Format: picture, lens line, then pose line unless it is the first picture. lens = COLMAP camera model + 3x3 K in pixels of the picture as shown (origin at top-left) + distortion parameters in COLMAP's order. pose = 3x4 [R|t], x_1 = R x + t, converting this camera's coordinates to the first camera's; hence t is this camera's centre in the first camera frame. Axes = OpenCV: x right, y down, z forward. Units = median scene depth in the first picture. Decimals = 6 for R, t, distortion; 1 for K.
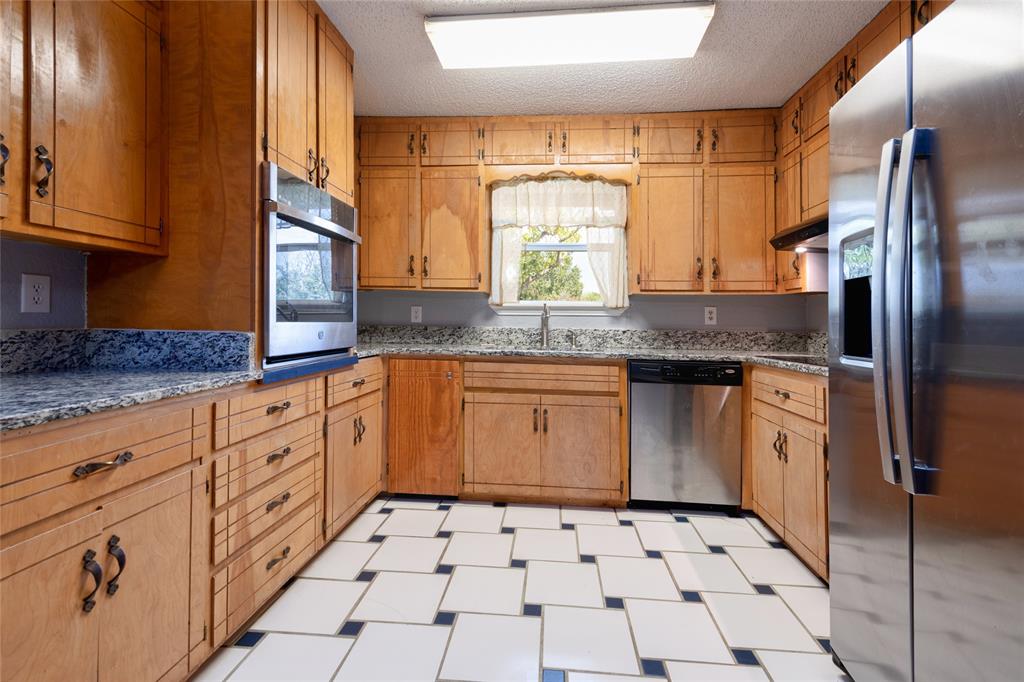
lens RADIAL K [[448.6, 0, 518.6], [0, 448.6, 316.6], [0, 0, 1]] dist [0.014380, -0.001281]
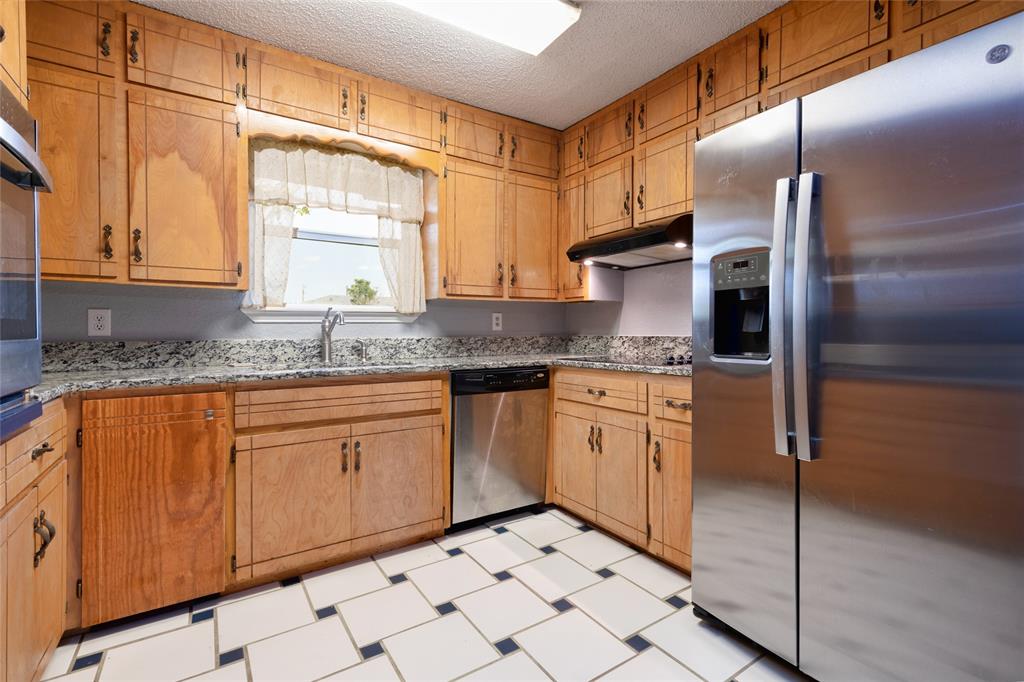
lens RADIAL K [[463.3, 0, 518.7], [0, 463.3, 330.3], [0, 0, 1]] dist [0.007979, -0.000951]
pose [[0.787339, -0.017838, 0.616262, -0.217208], [0.007865, 0.999791, 0.018890, -0.002496], [-0.616470, -0.010026, 0.787315, 0.184981]]
